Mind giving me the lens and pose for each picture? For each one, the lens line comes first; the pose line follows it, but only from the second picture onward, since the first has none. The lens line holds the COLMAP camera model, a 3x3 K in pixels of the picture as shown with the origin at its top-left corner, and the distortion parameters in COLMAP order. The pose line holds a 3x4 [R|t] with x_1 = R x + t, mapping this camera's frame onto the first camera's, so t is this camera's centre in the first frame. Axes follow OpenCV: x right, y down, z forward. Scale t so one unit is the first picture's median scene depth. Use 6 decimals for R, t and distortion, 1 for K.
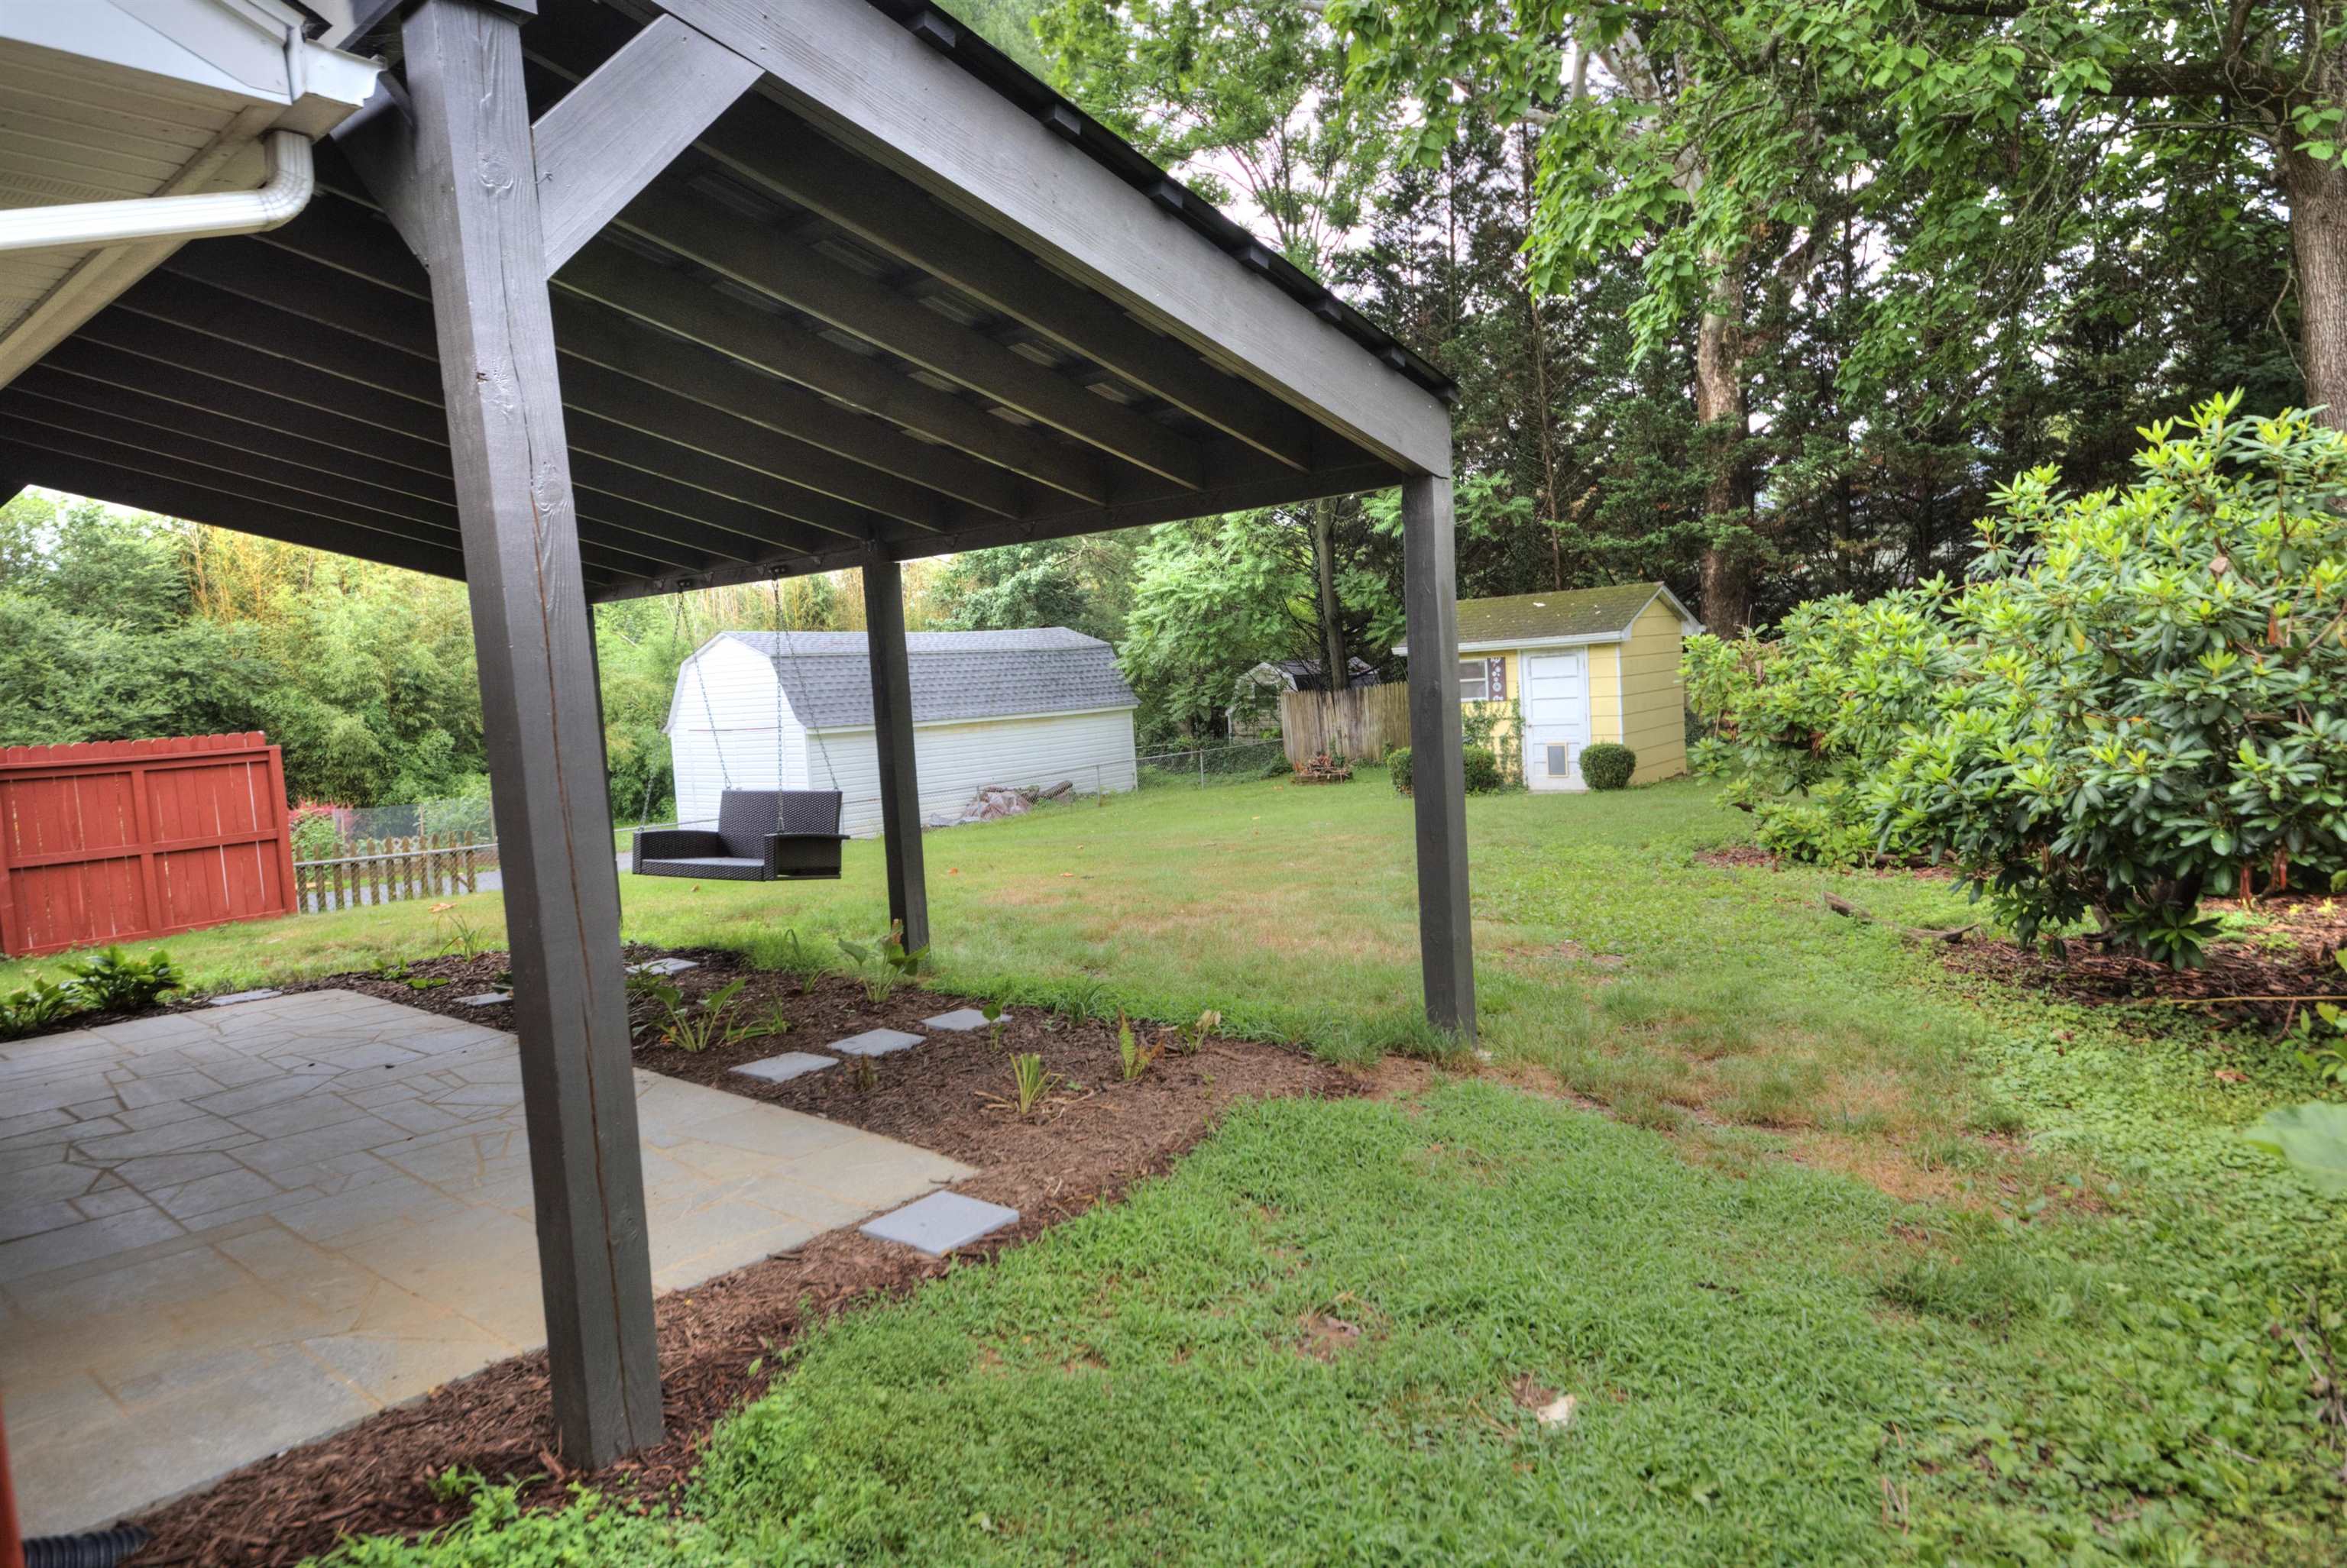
lens RADIAL K [[1342.5, 0, 1143.6], [0, 1342.5, 790.3], [0, 0, 1]] dist [0.053568, -0.036934]
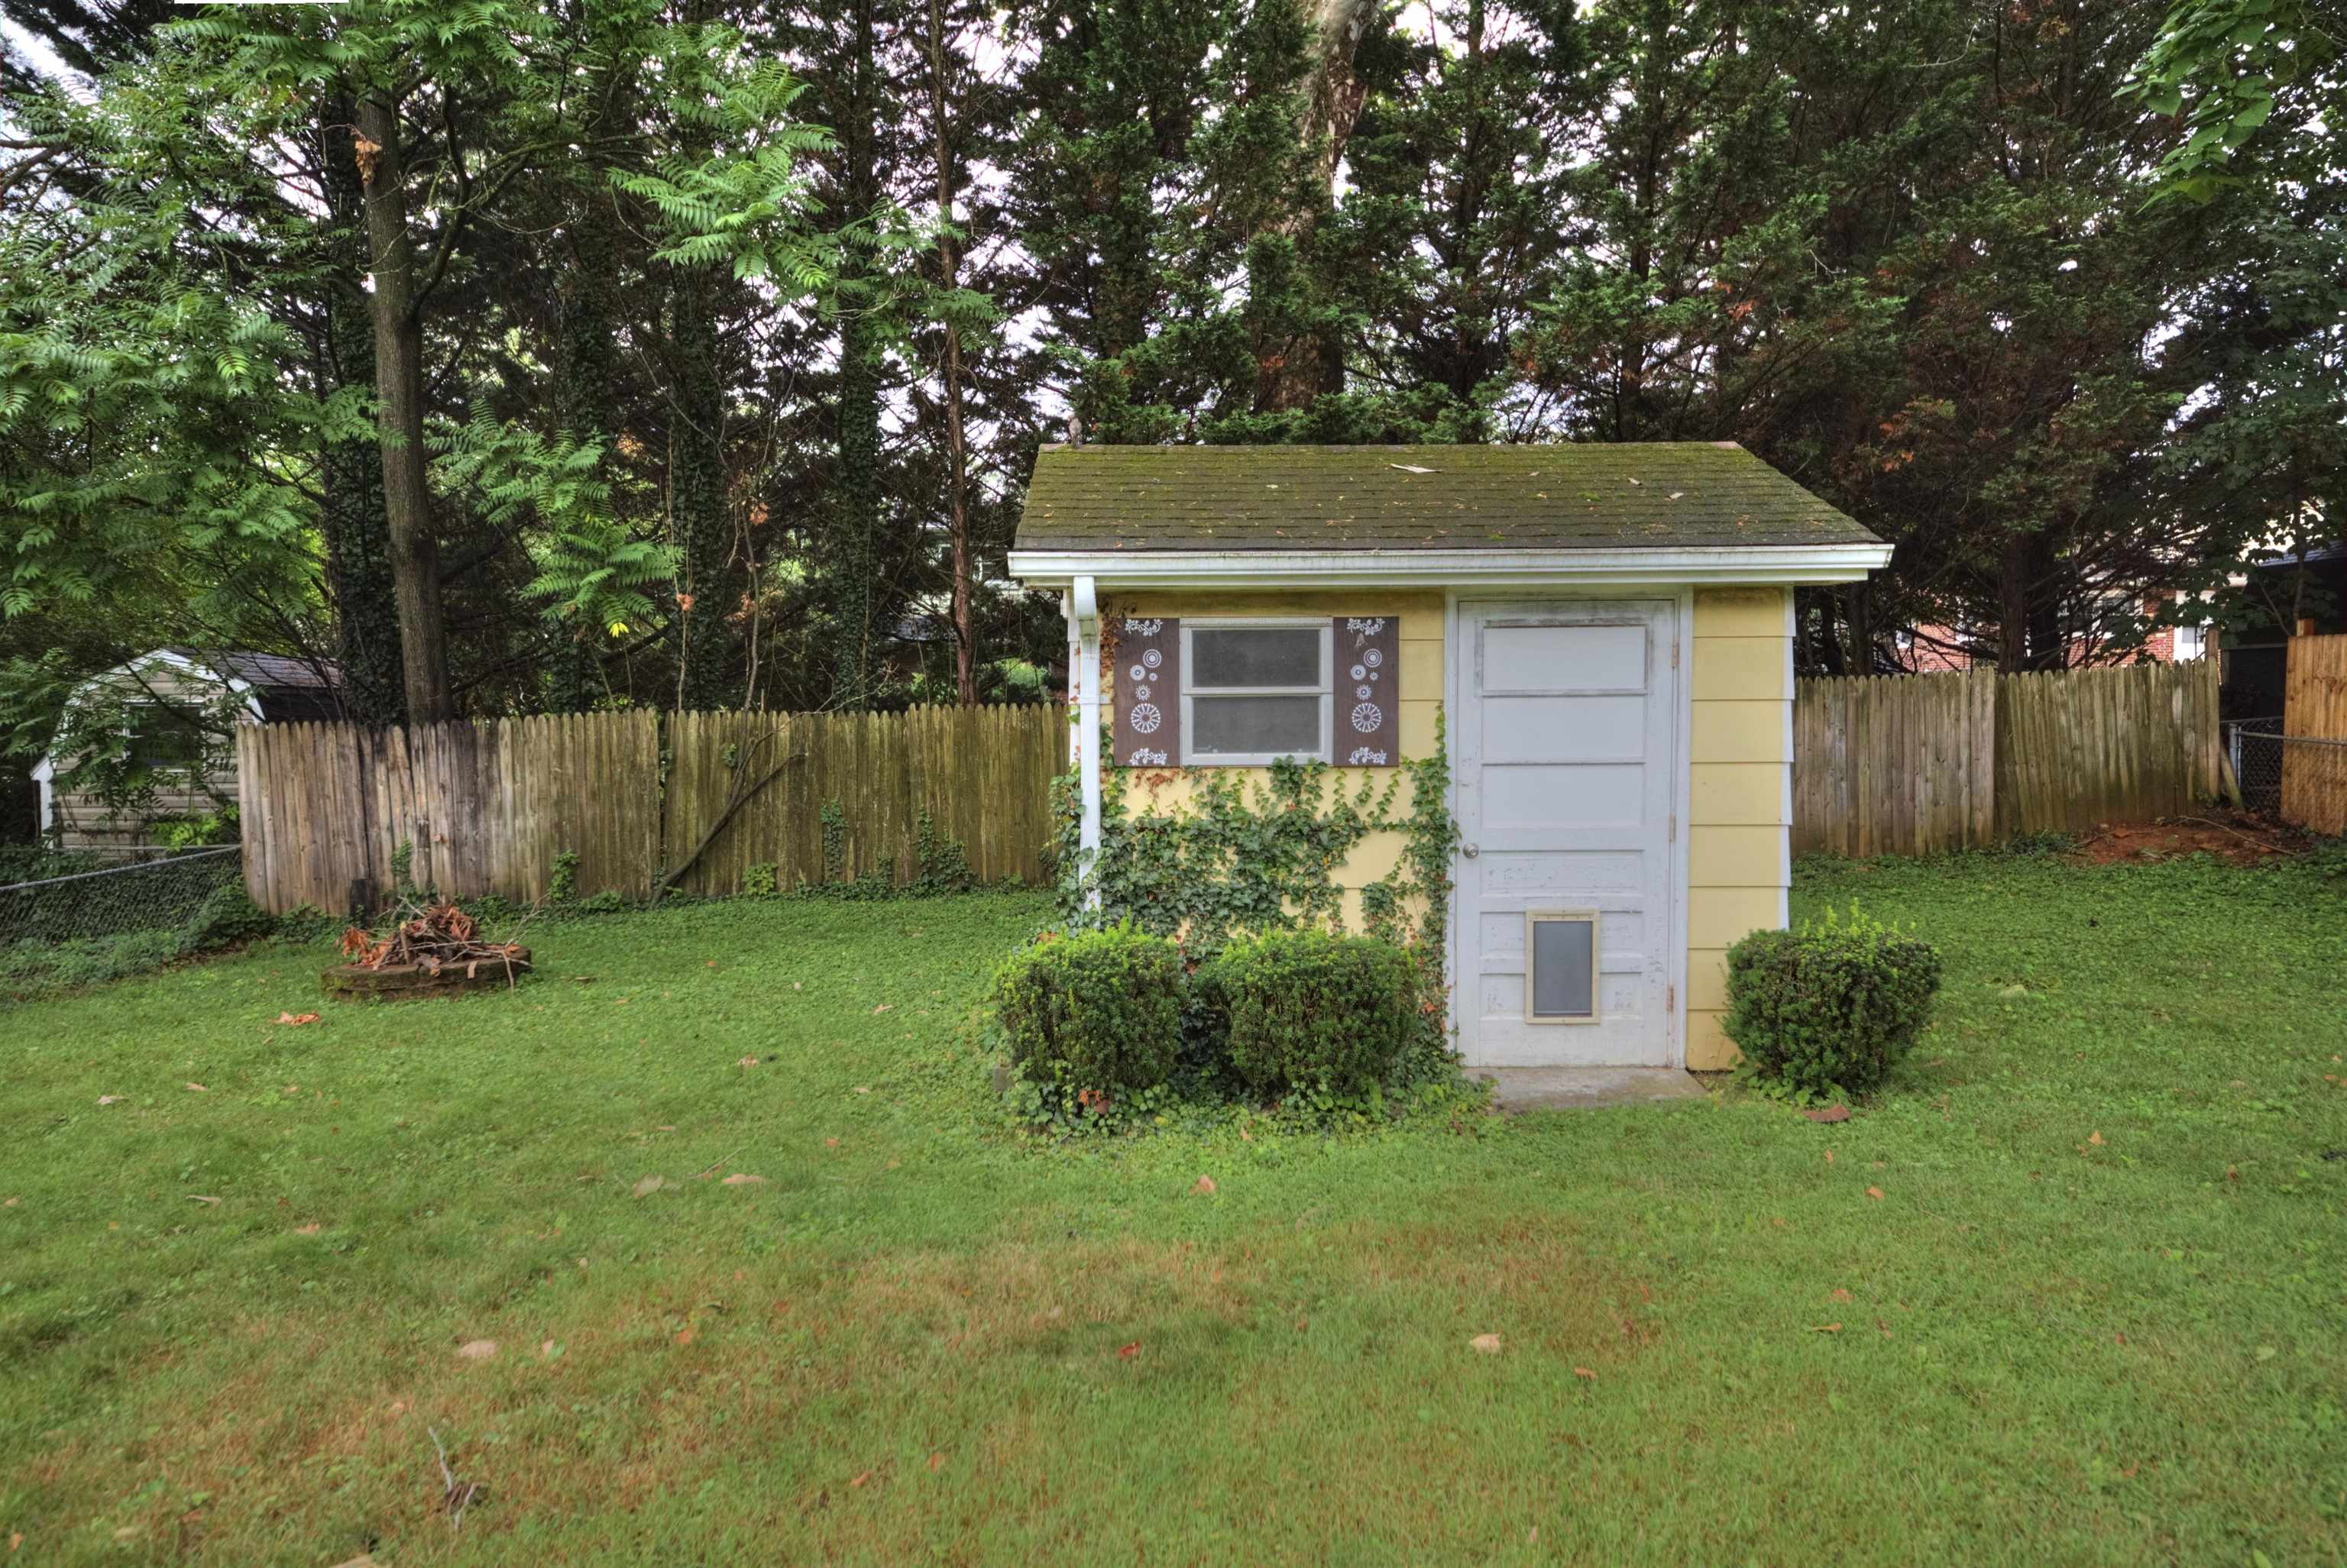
lens RADIAL K [[1512.6, 0, 1176.4], [0, 1512.6, 779.7], [0, 0, 1]] dist [0.065059, -0.039398]
pose [[0.743430, 0.023315, 0.668407, 0.009088], [0.016476, 0.998450, -0.053152, -0.030846], [-0.668610, 0.050528, 0.741894, 0.520076]]
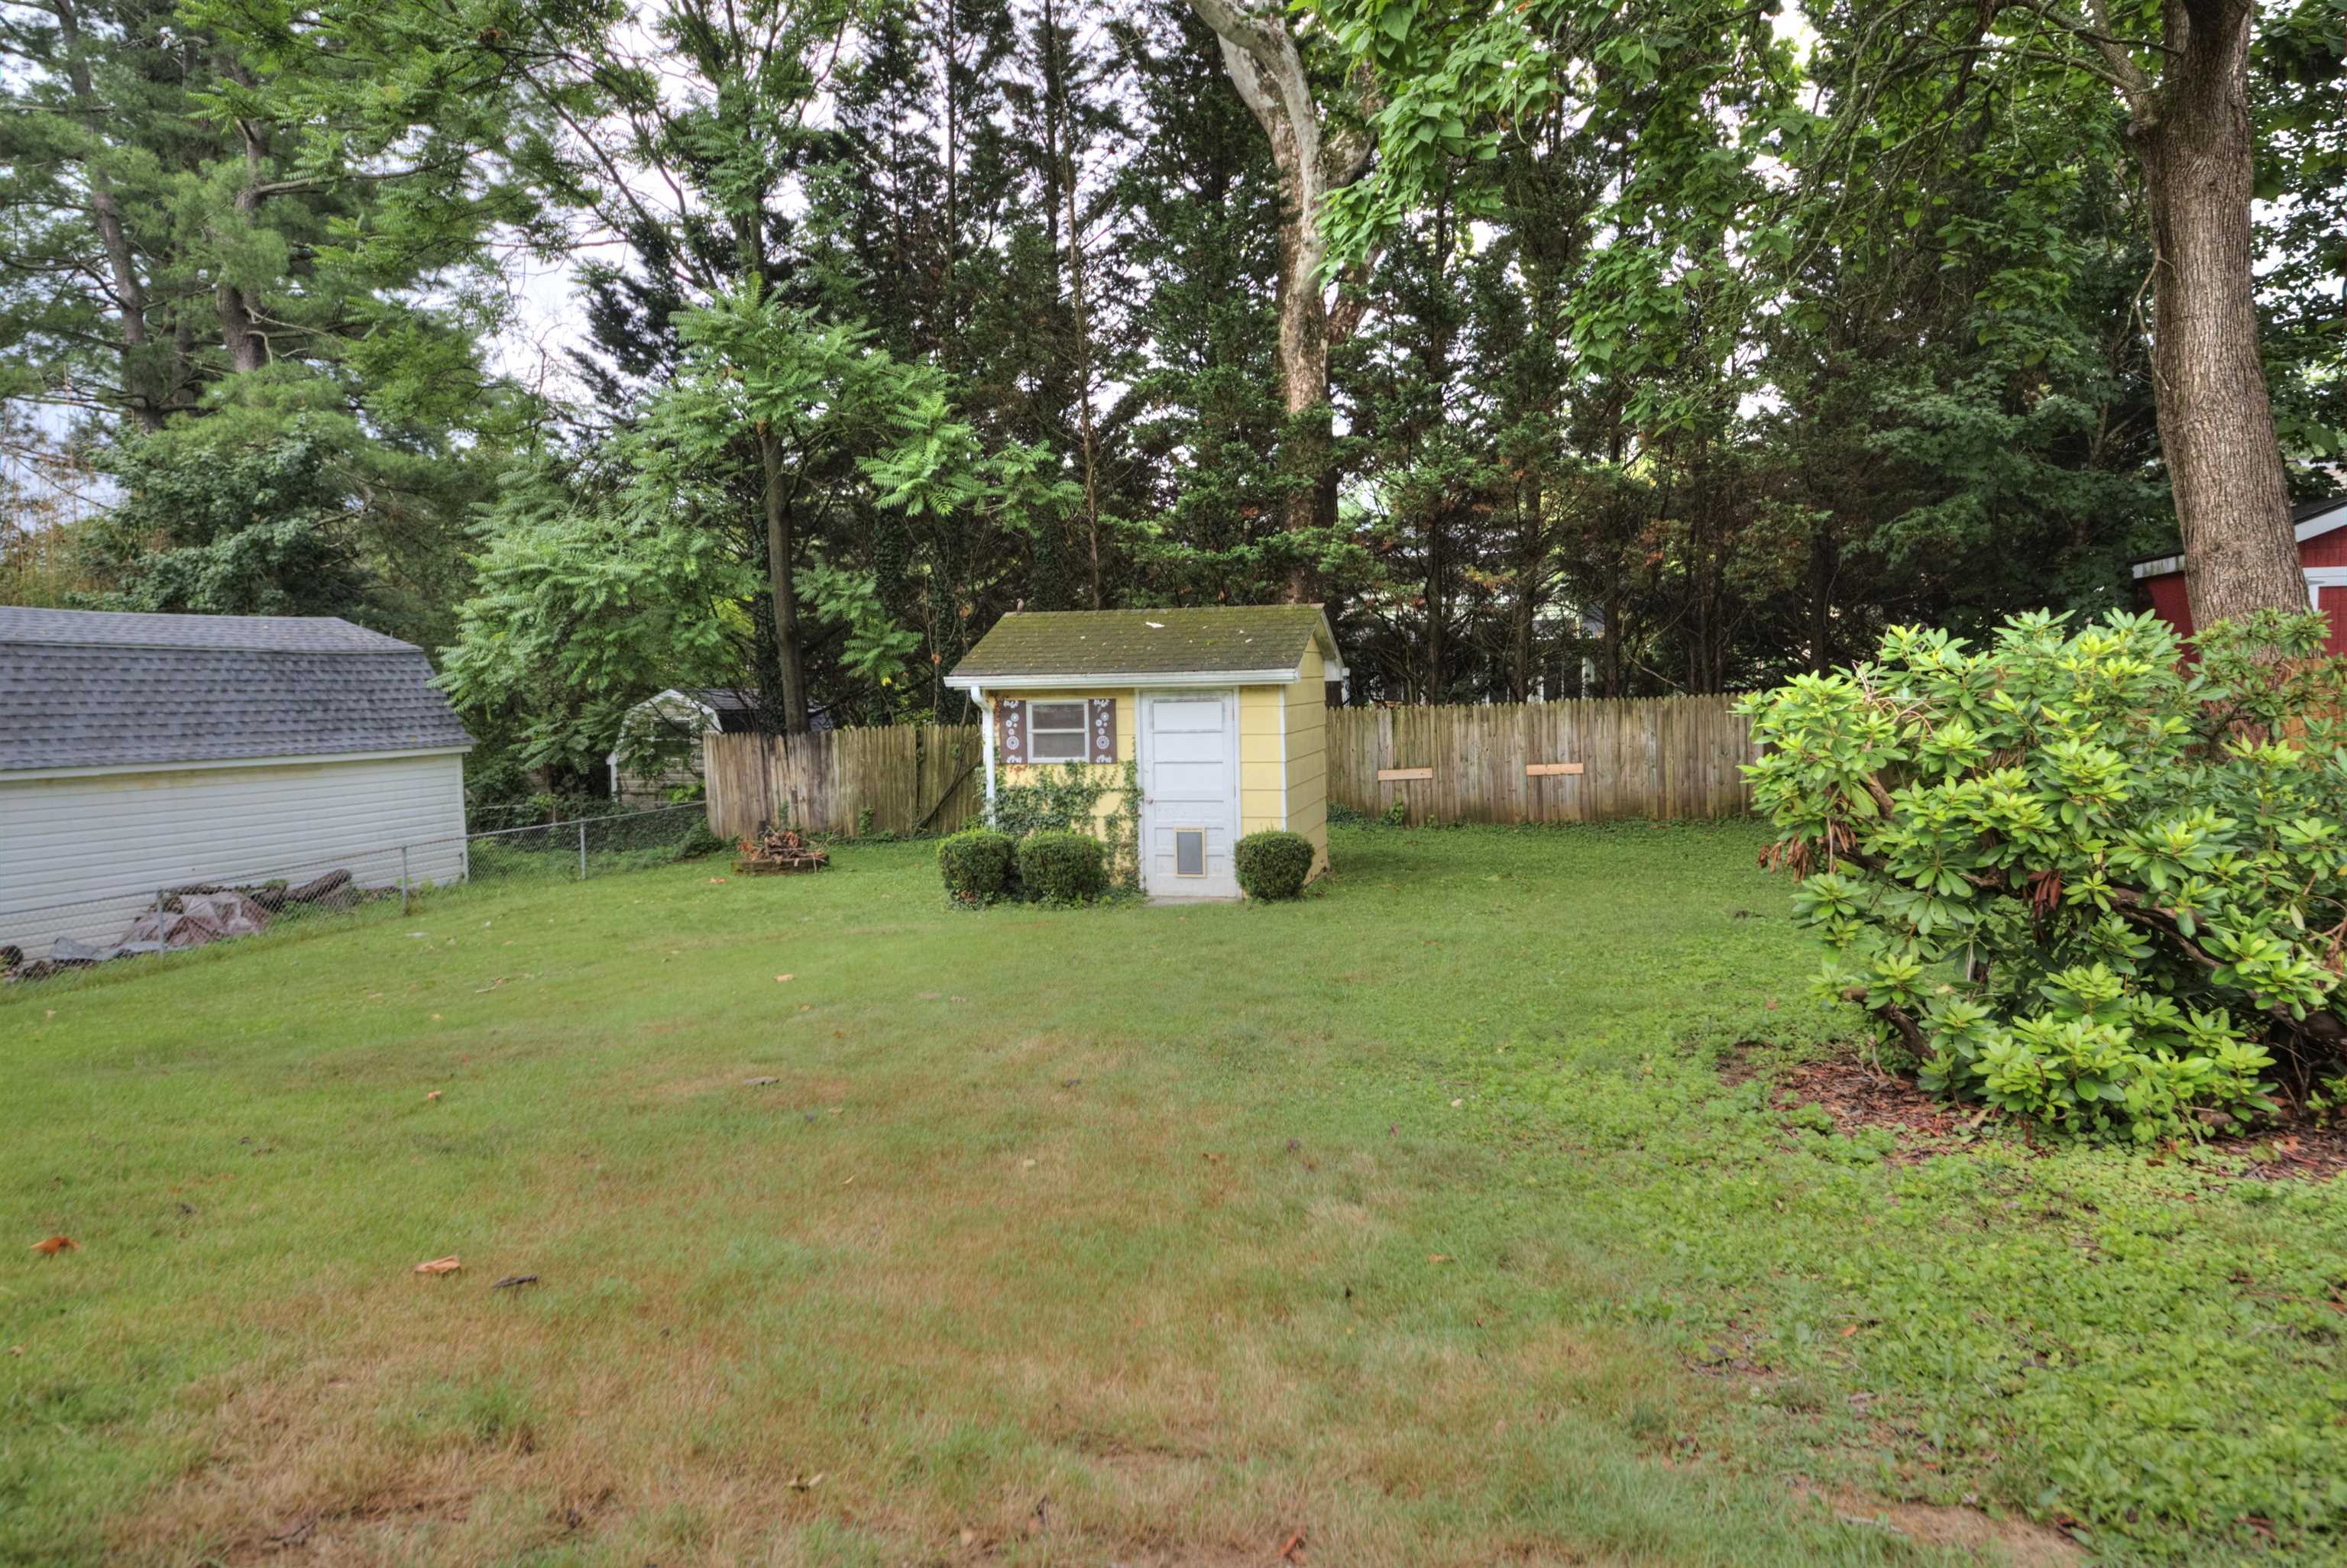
lens RADIAL K [[1512.6, 0, 1176.4], [0, 1512.6, 779.7], [0, 0, 1]] dist [0.065059, -0.039398]
pose [[0.897606, 0.018154, 0.440424, -0.023924], [0.000438, 0.999114, -0.042077, -0.017505], [-0.440798, 0.037962, 0.896803, 0.204737]]
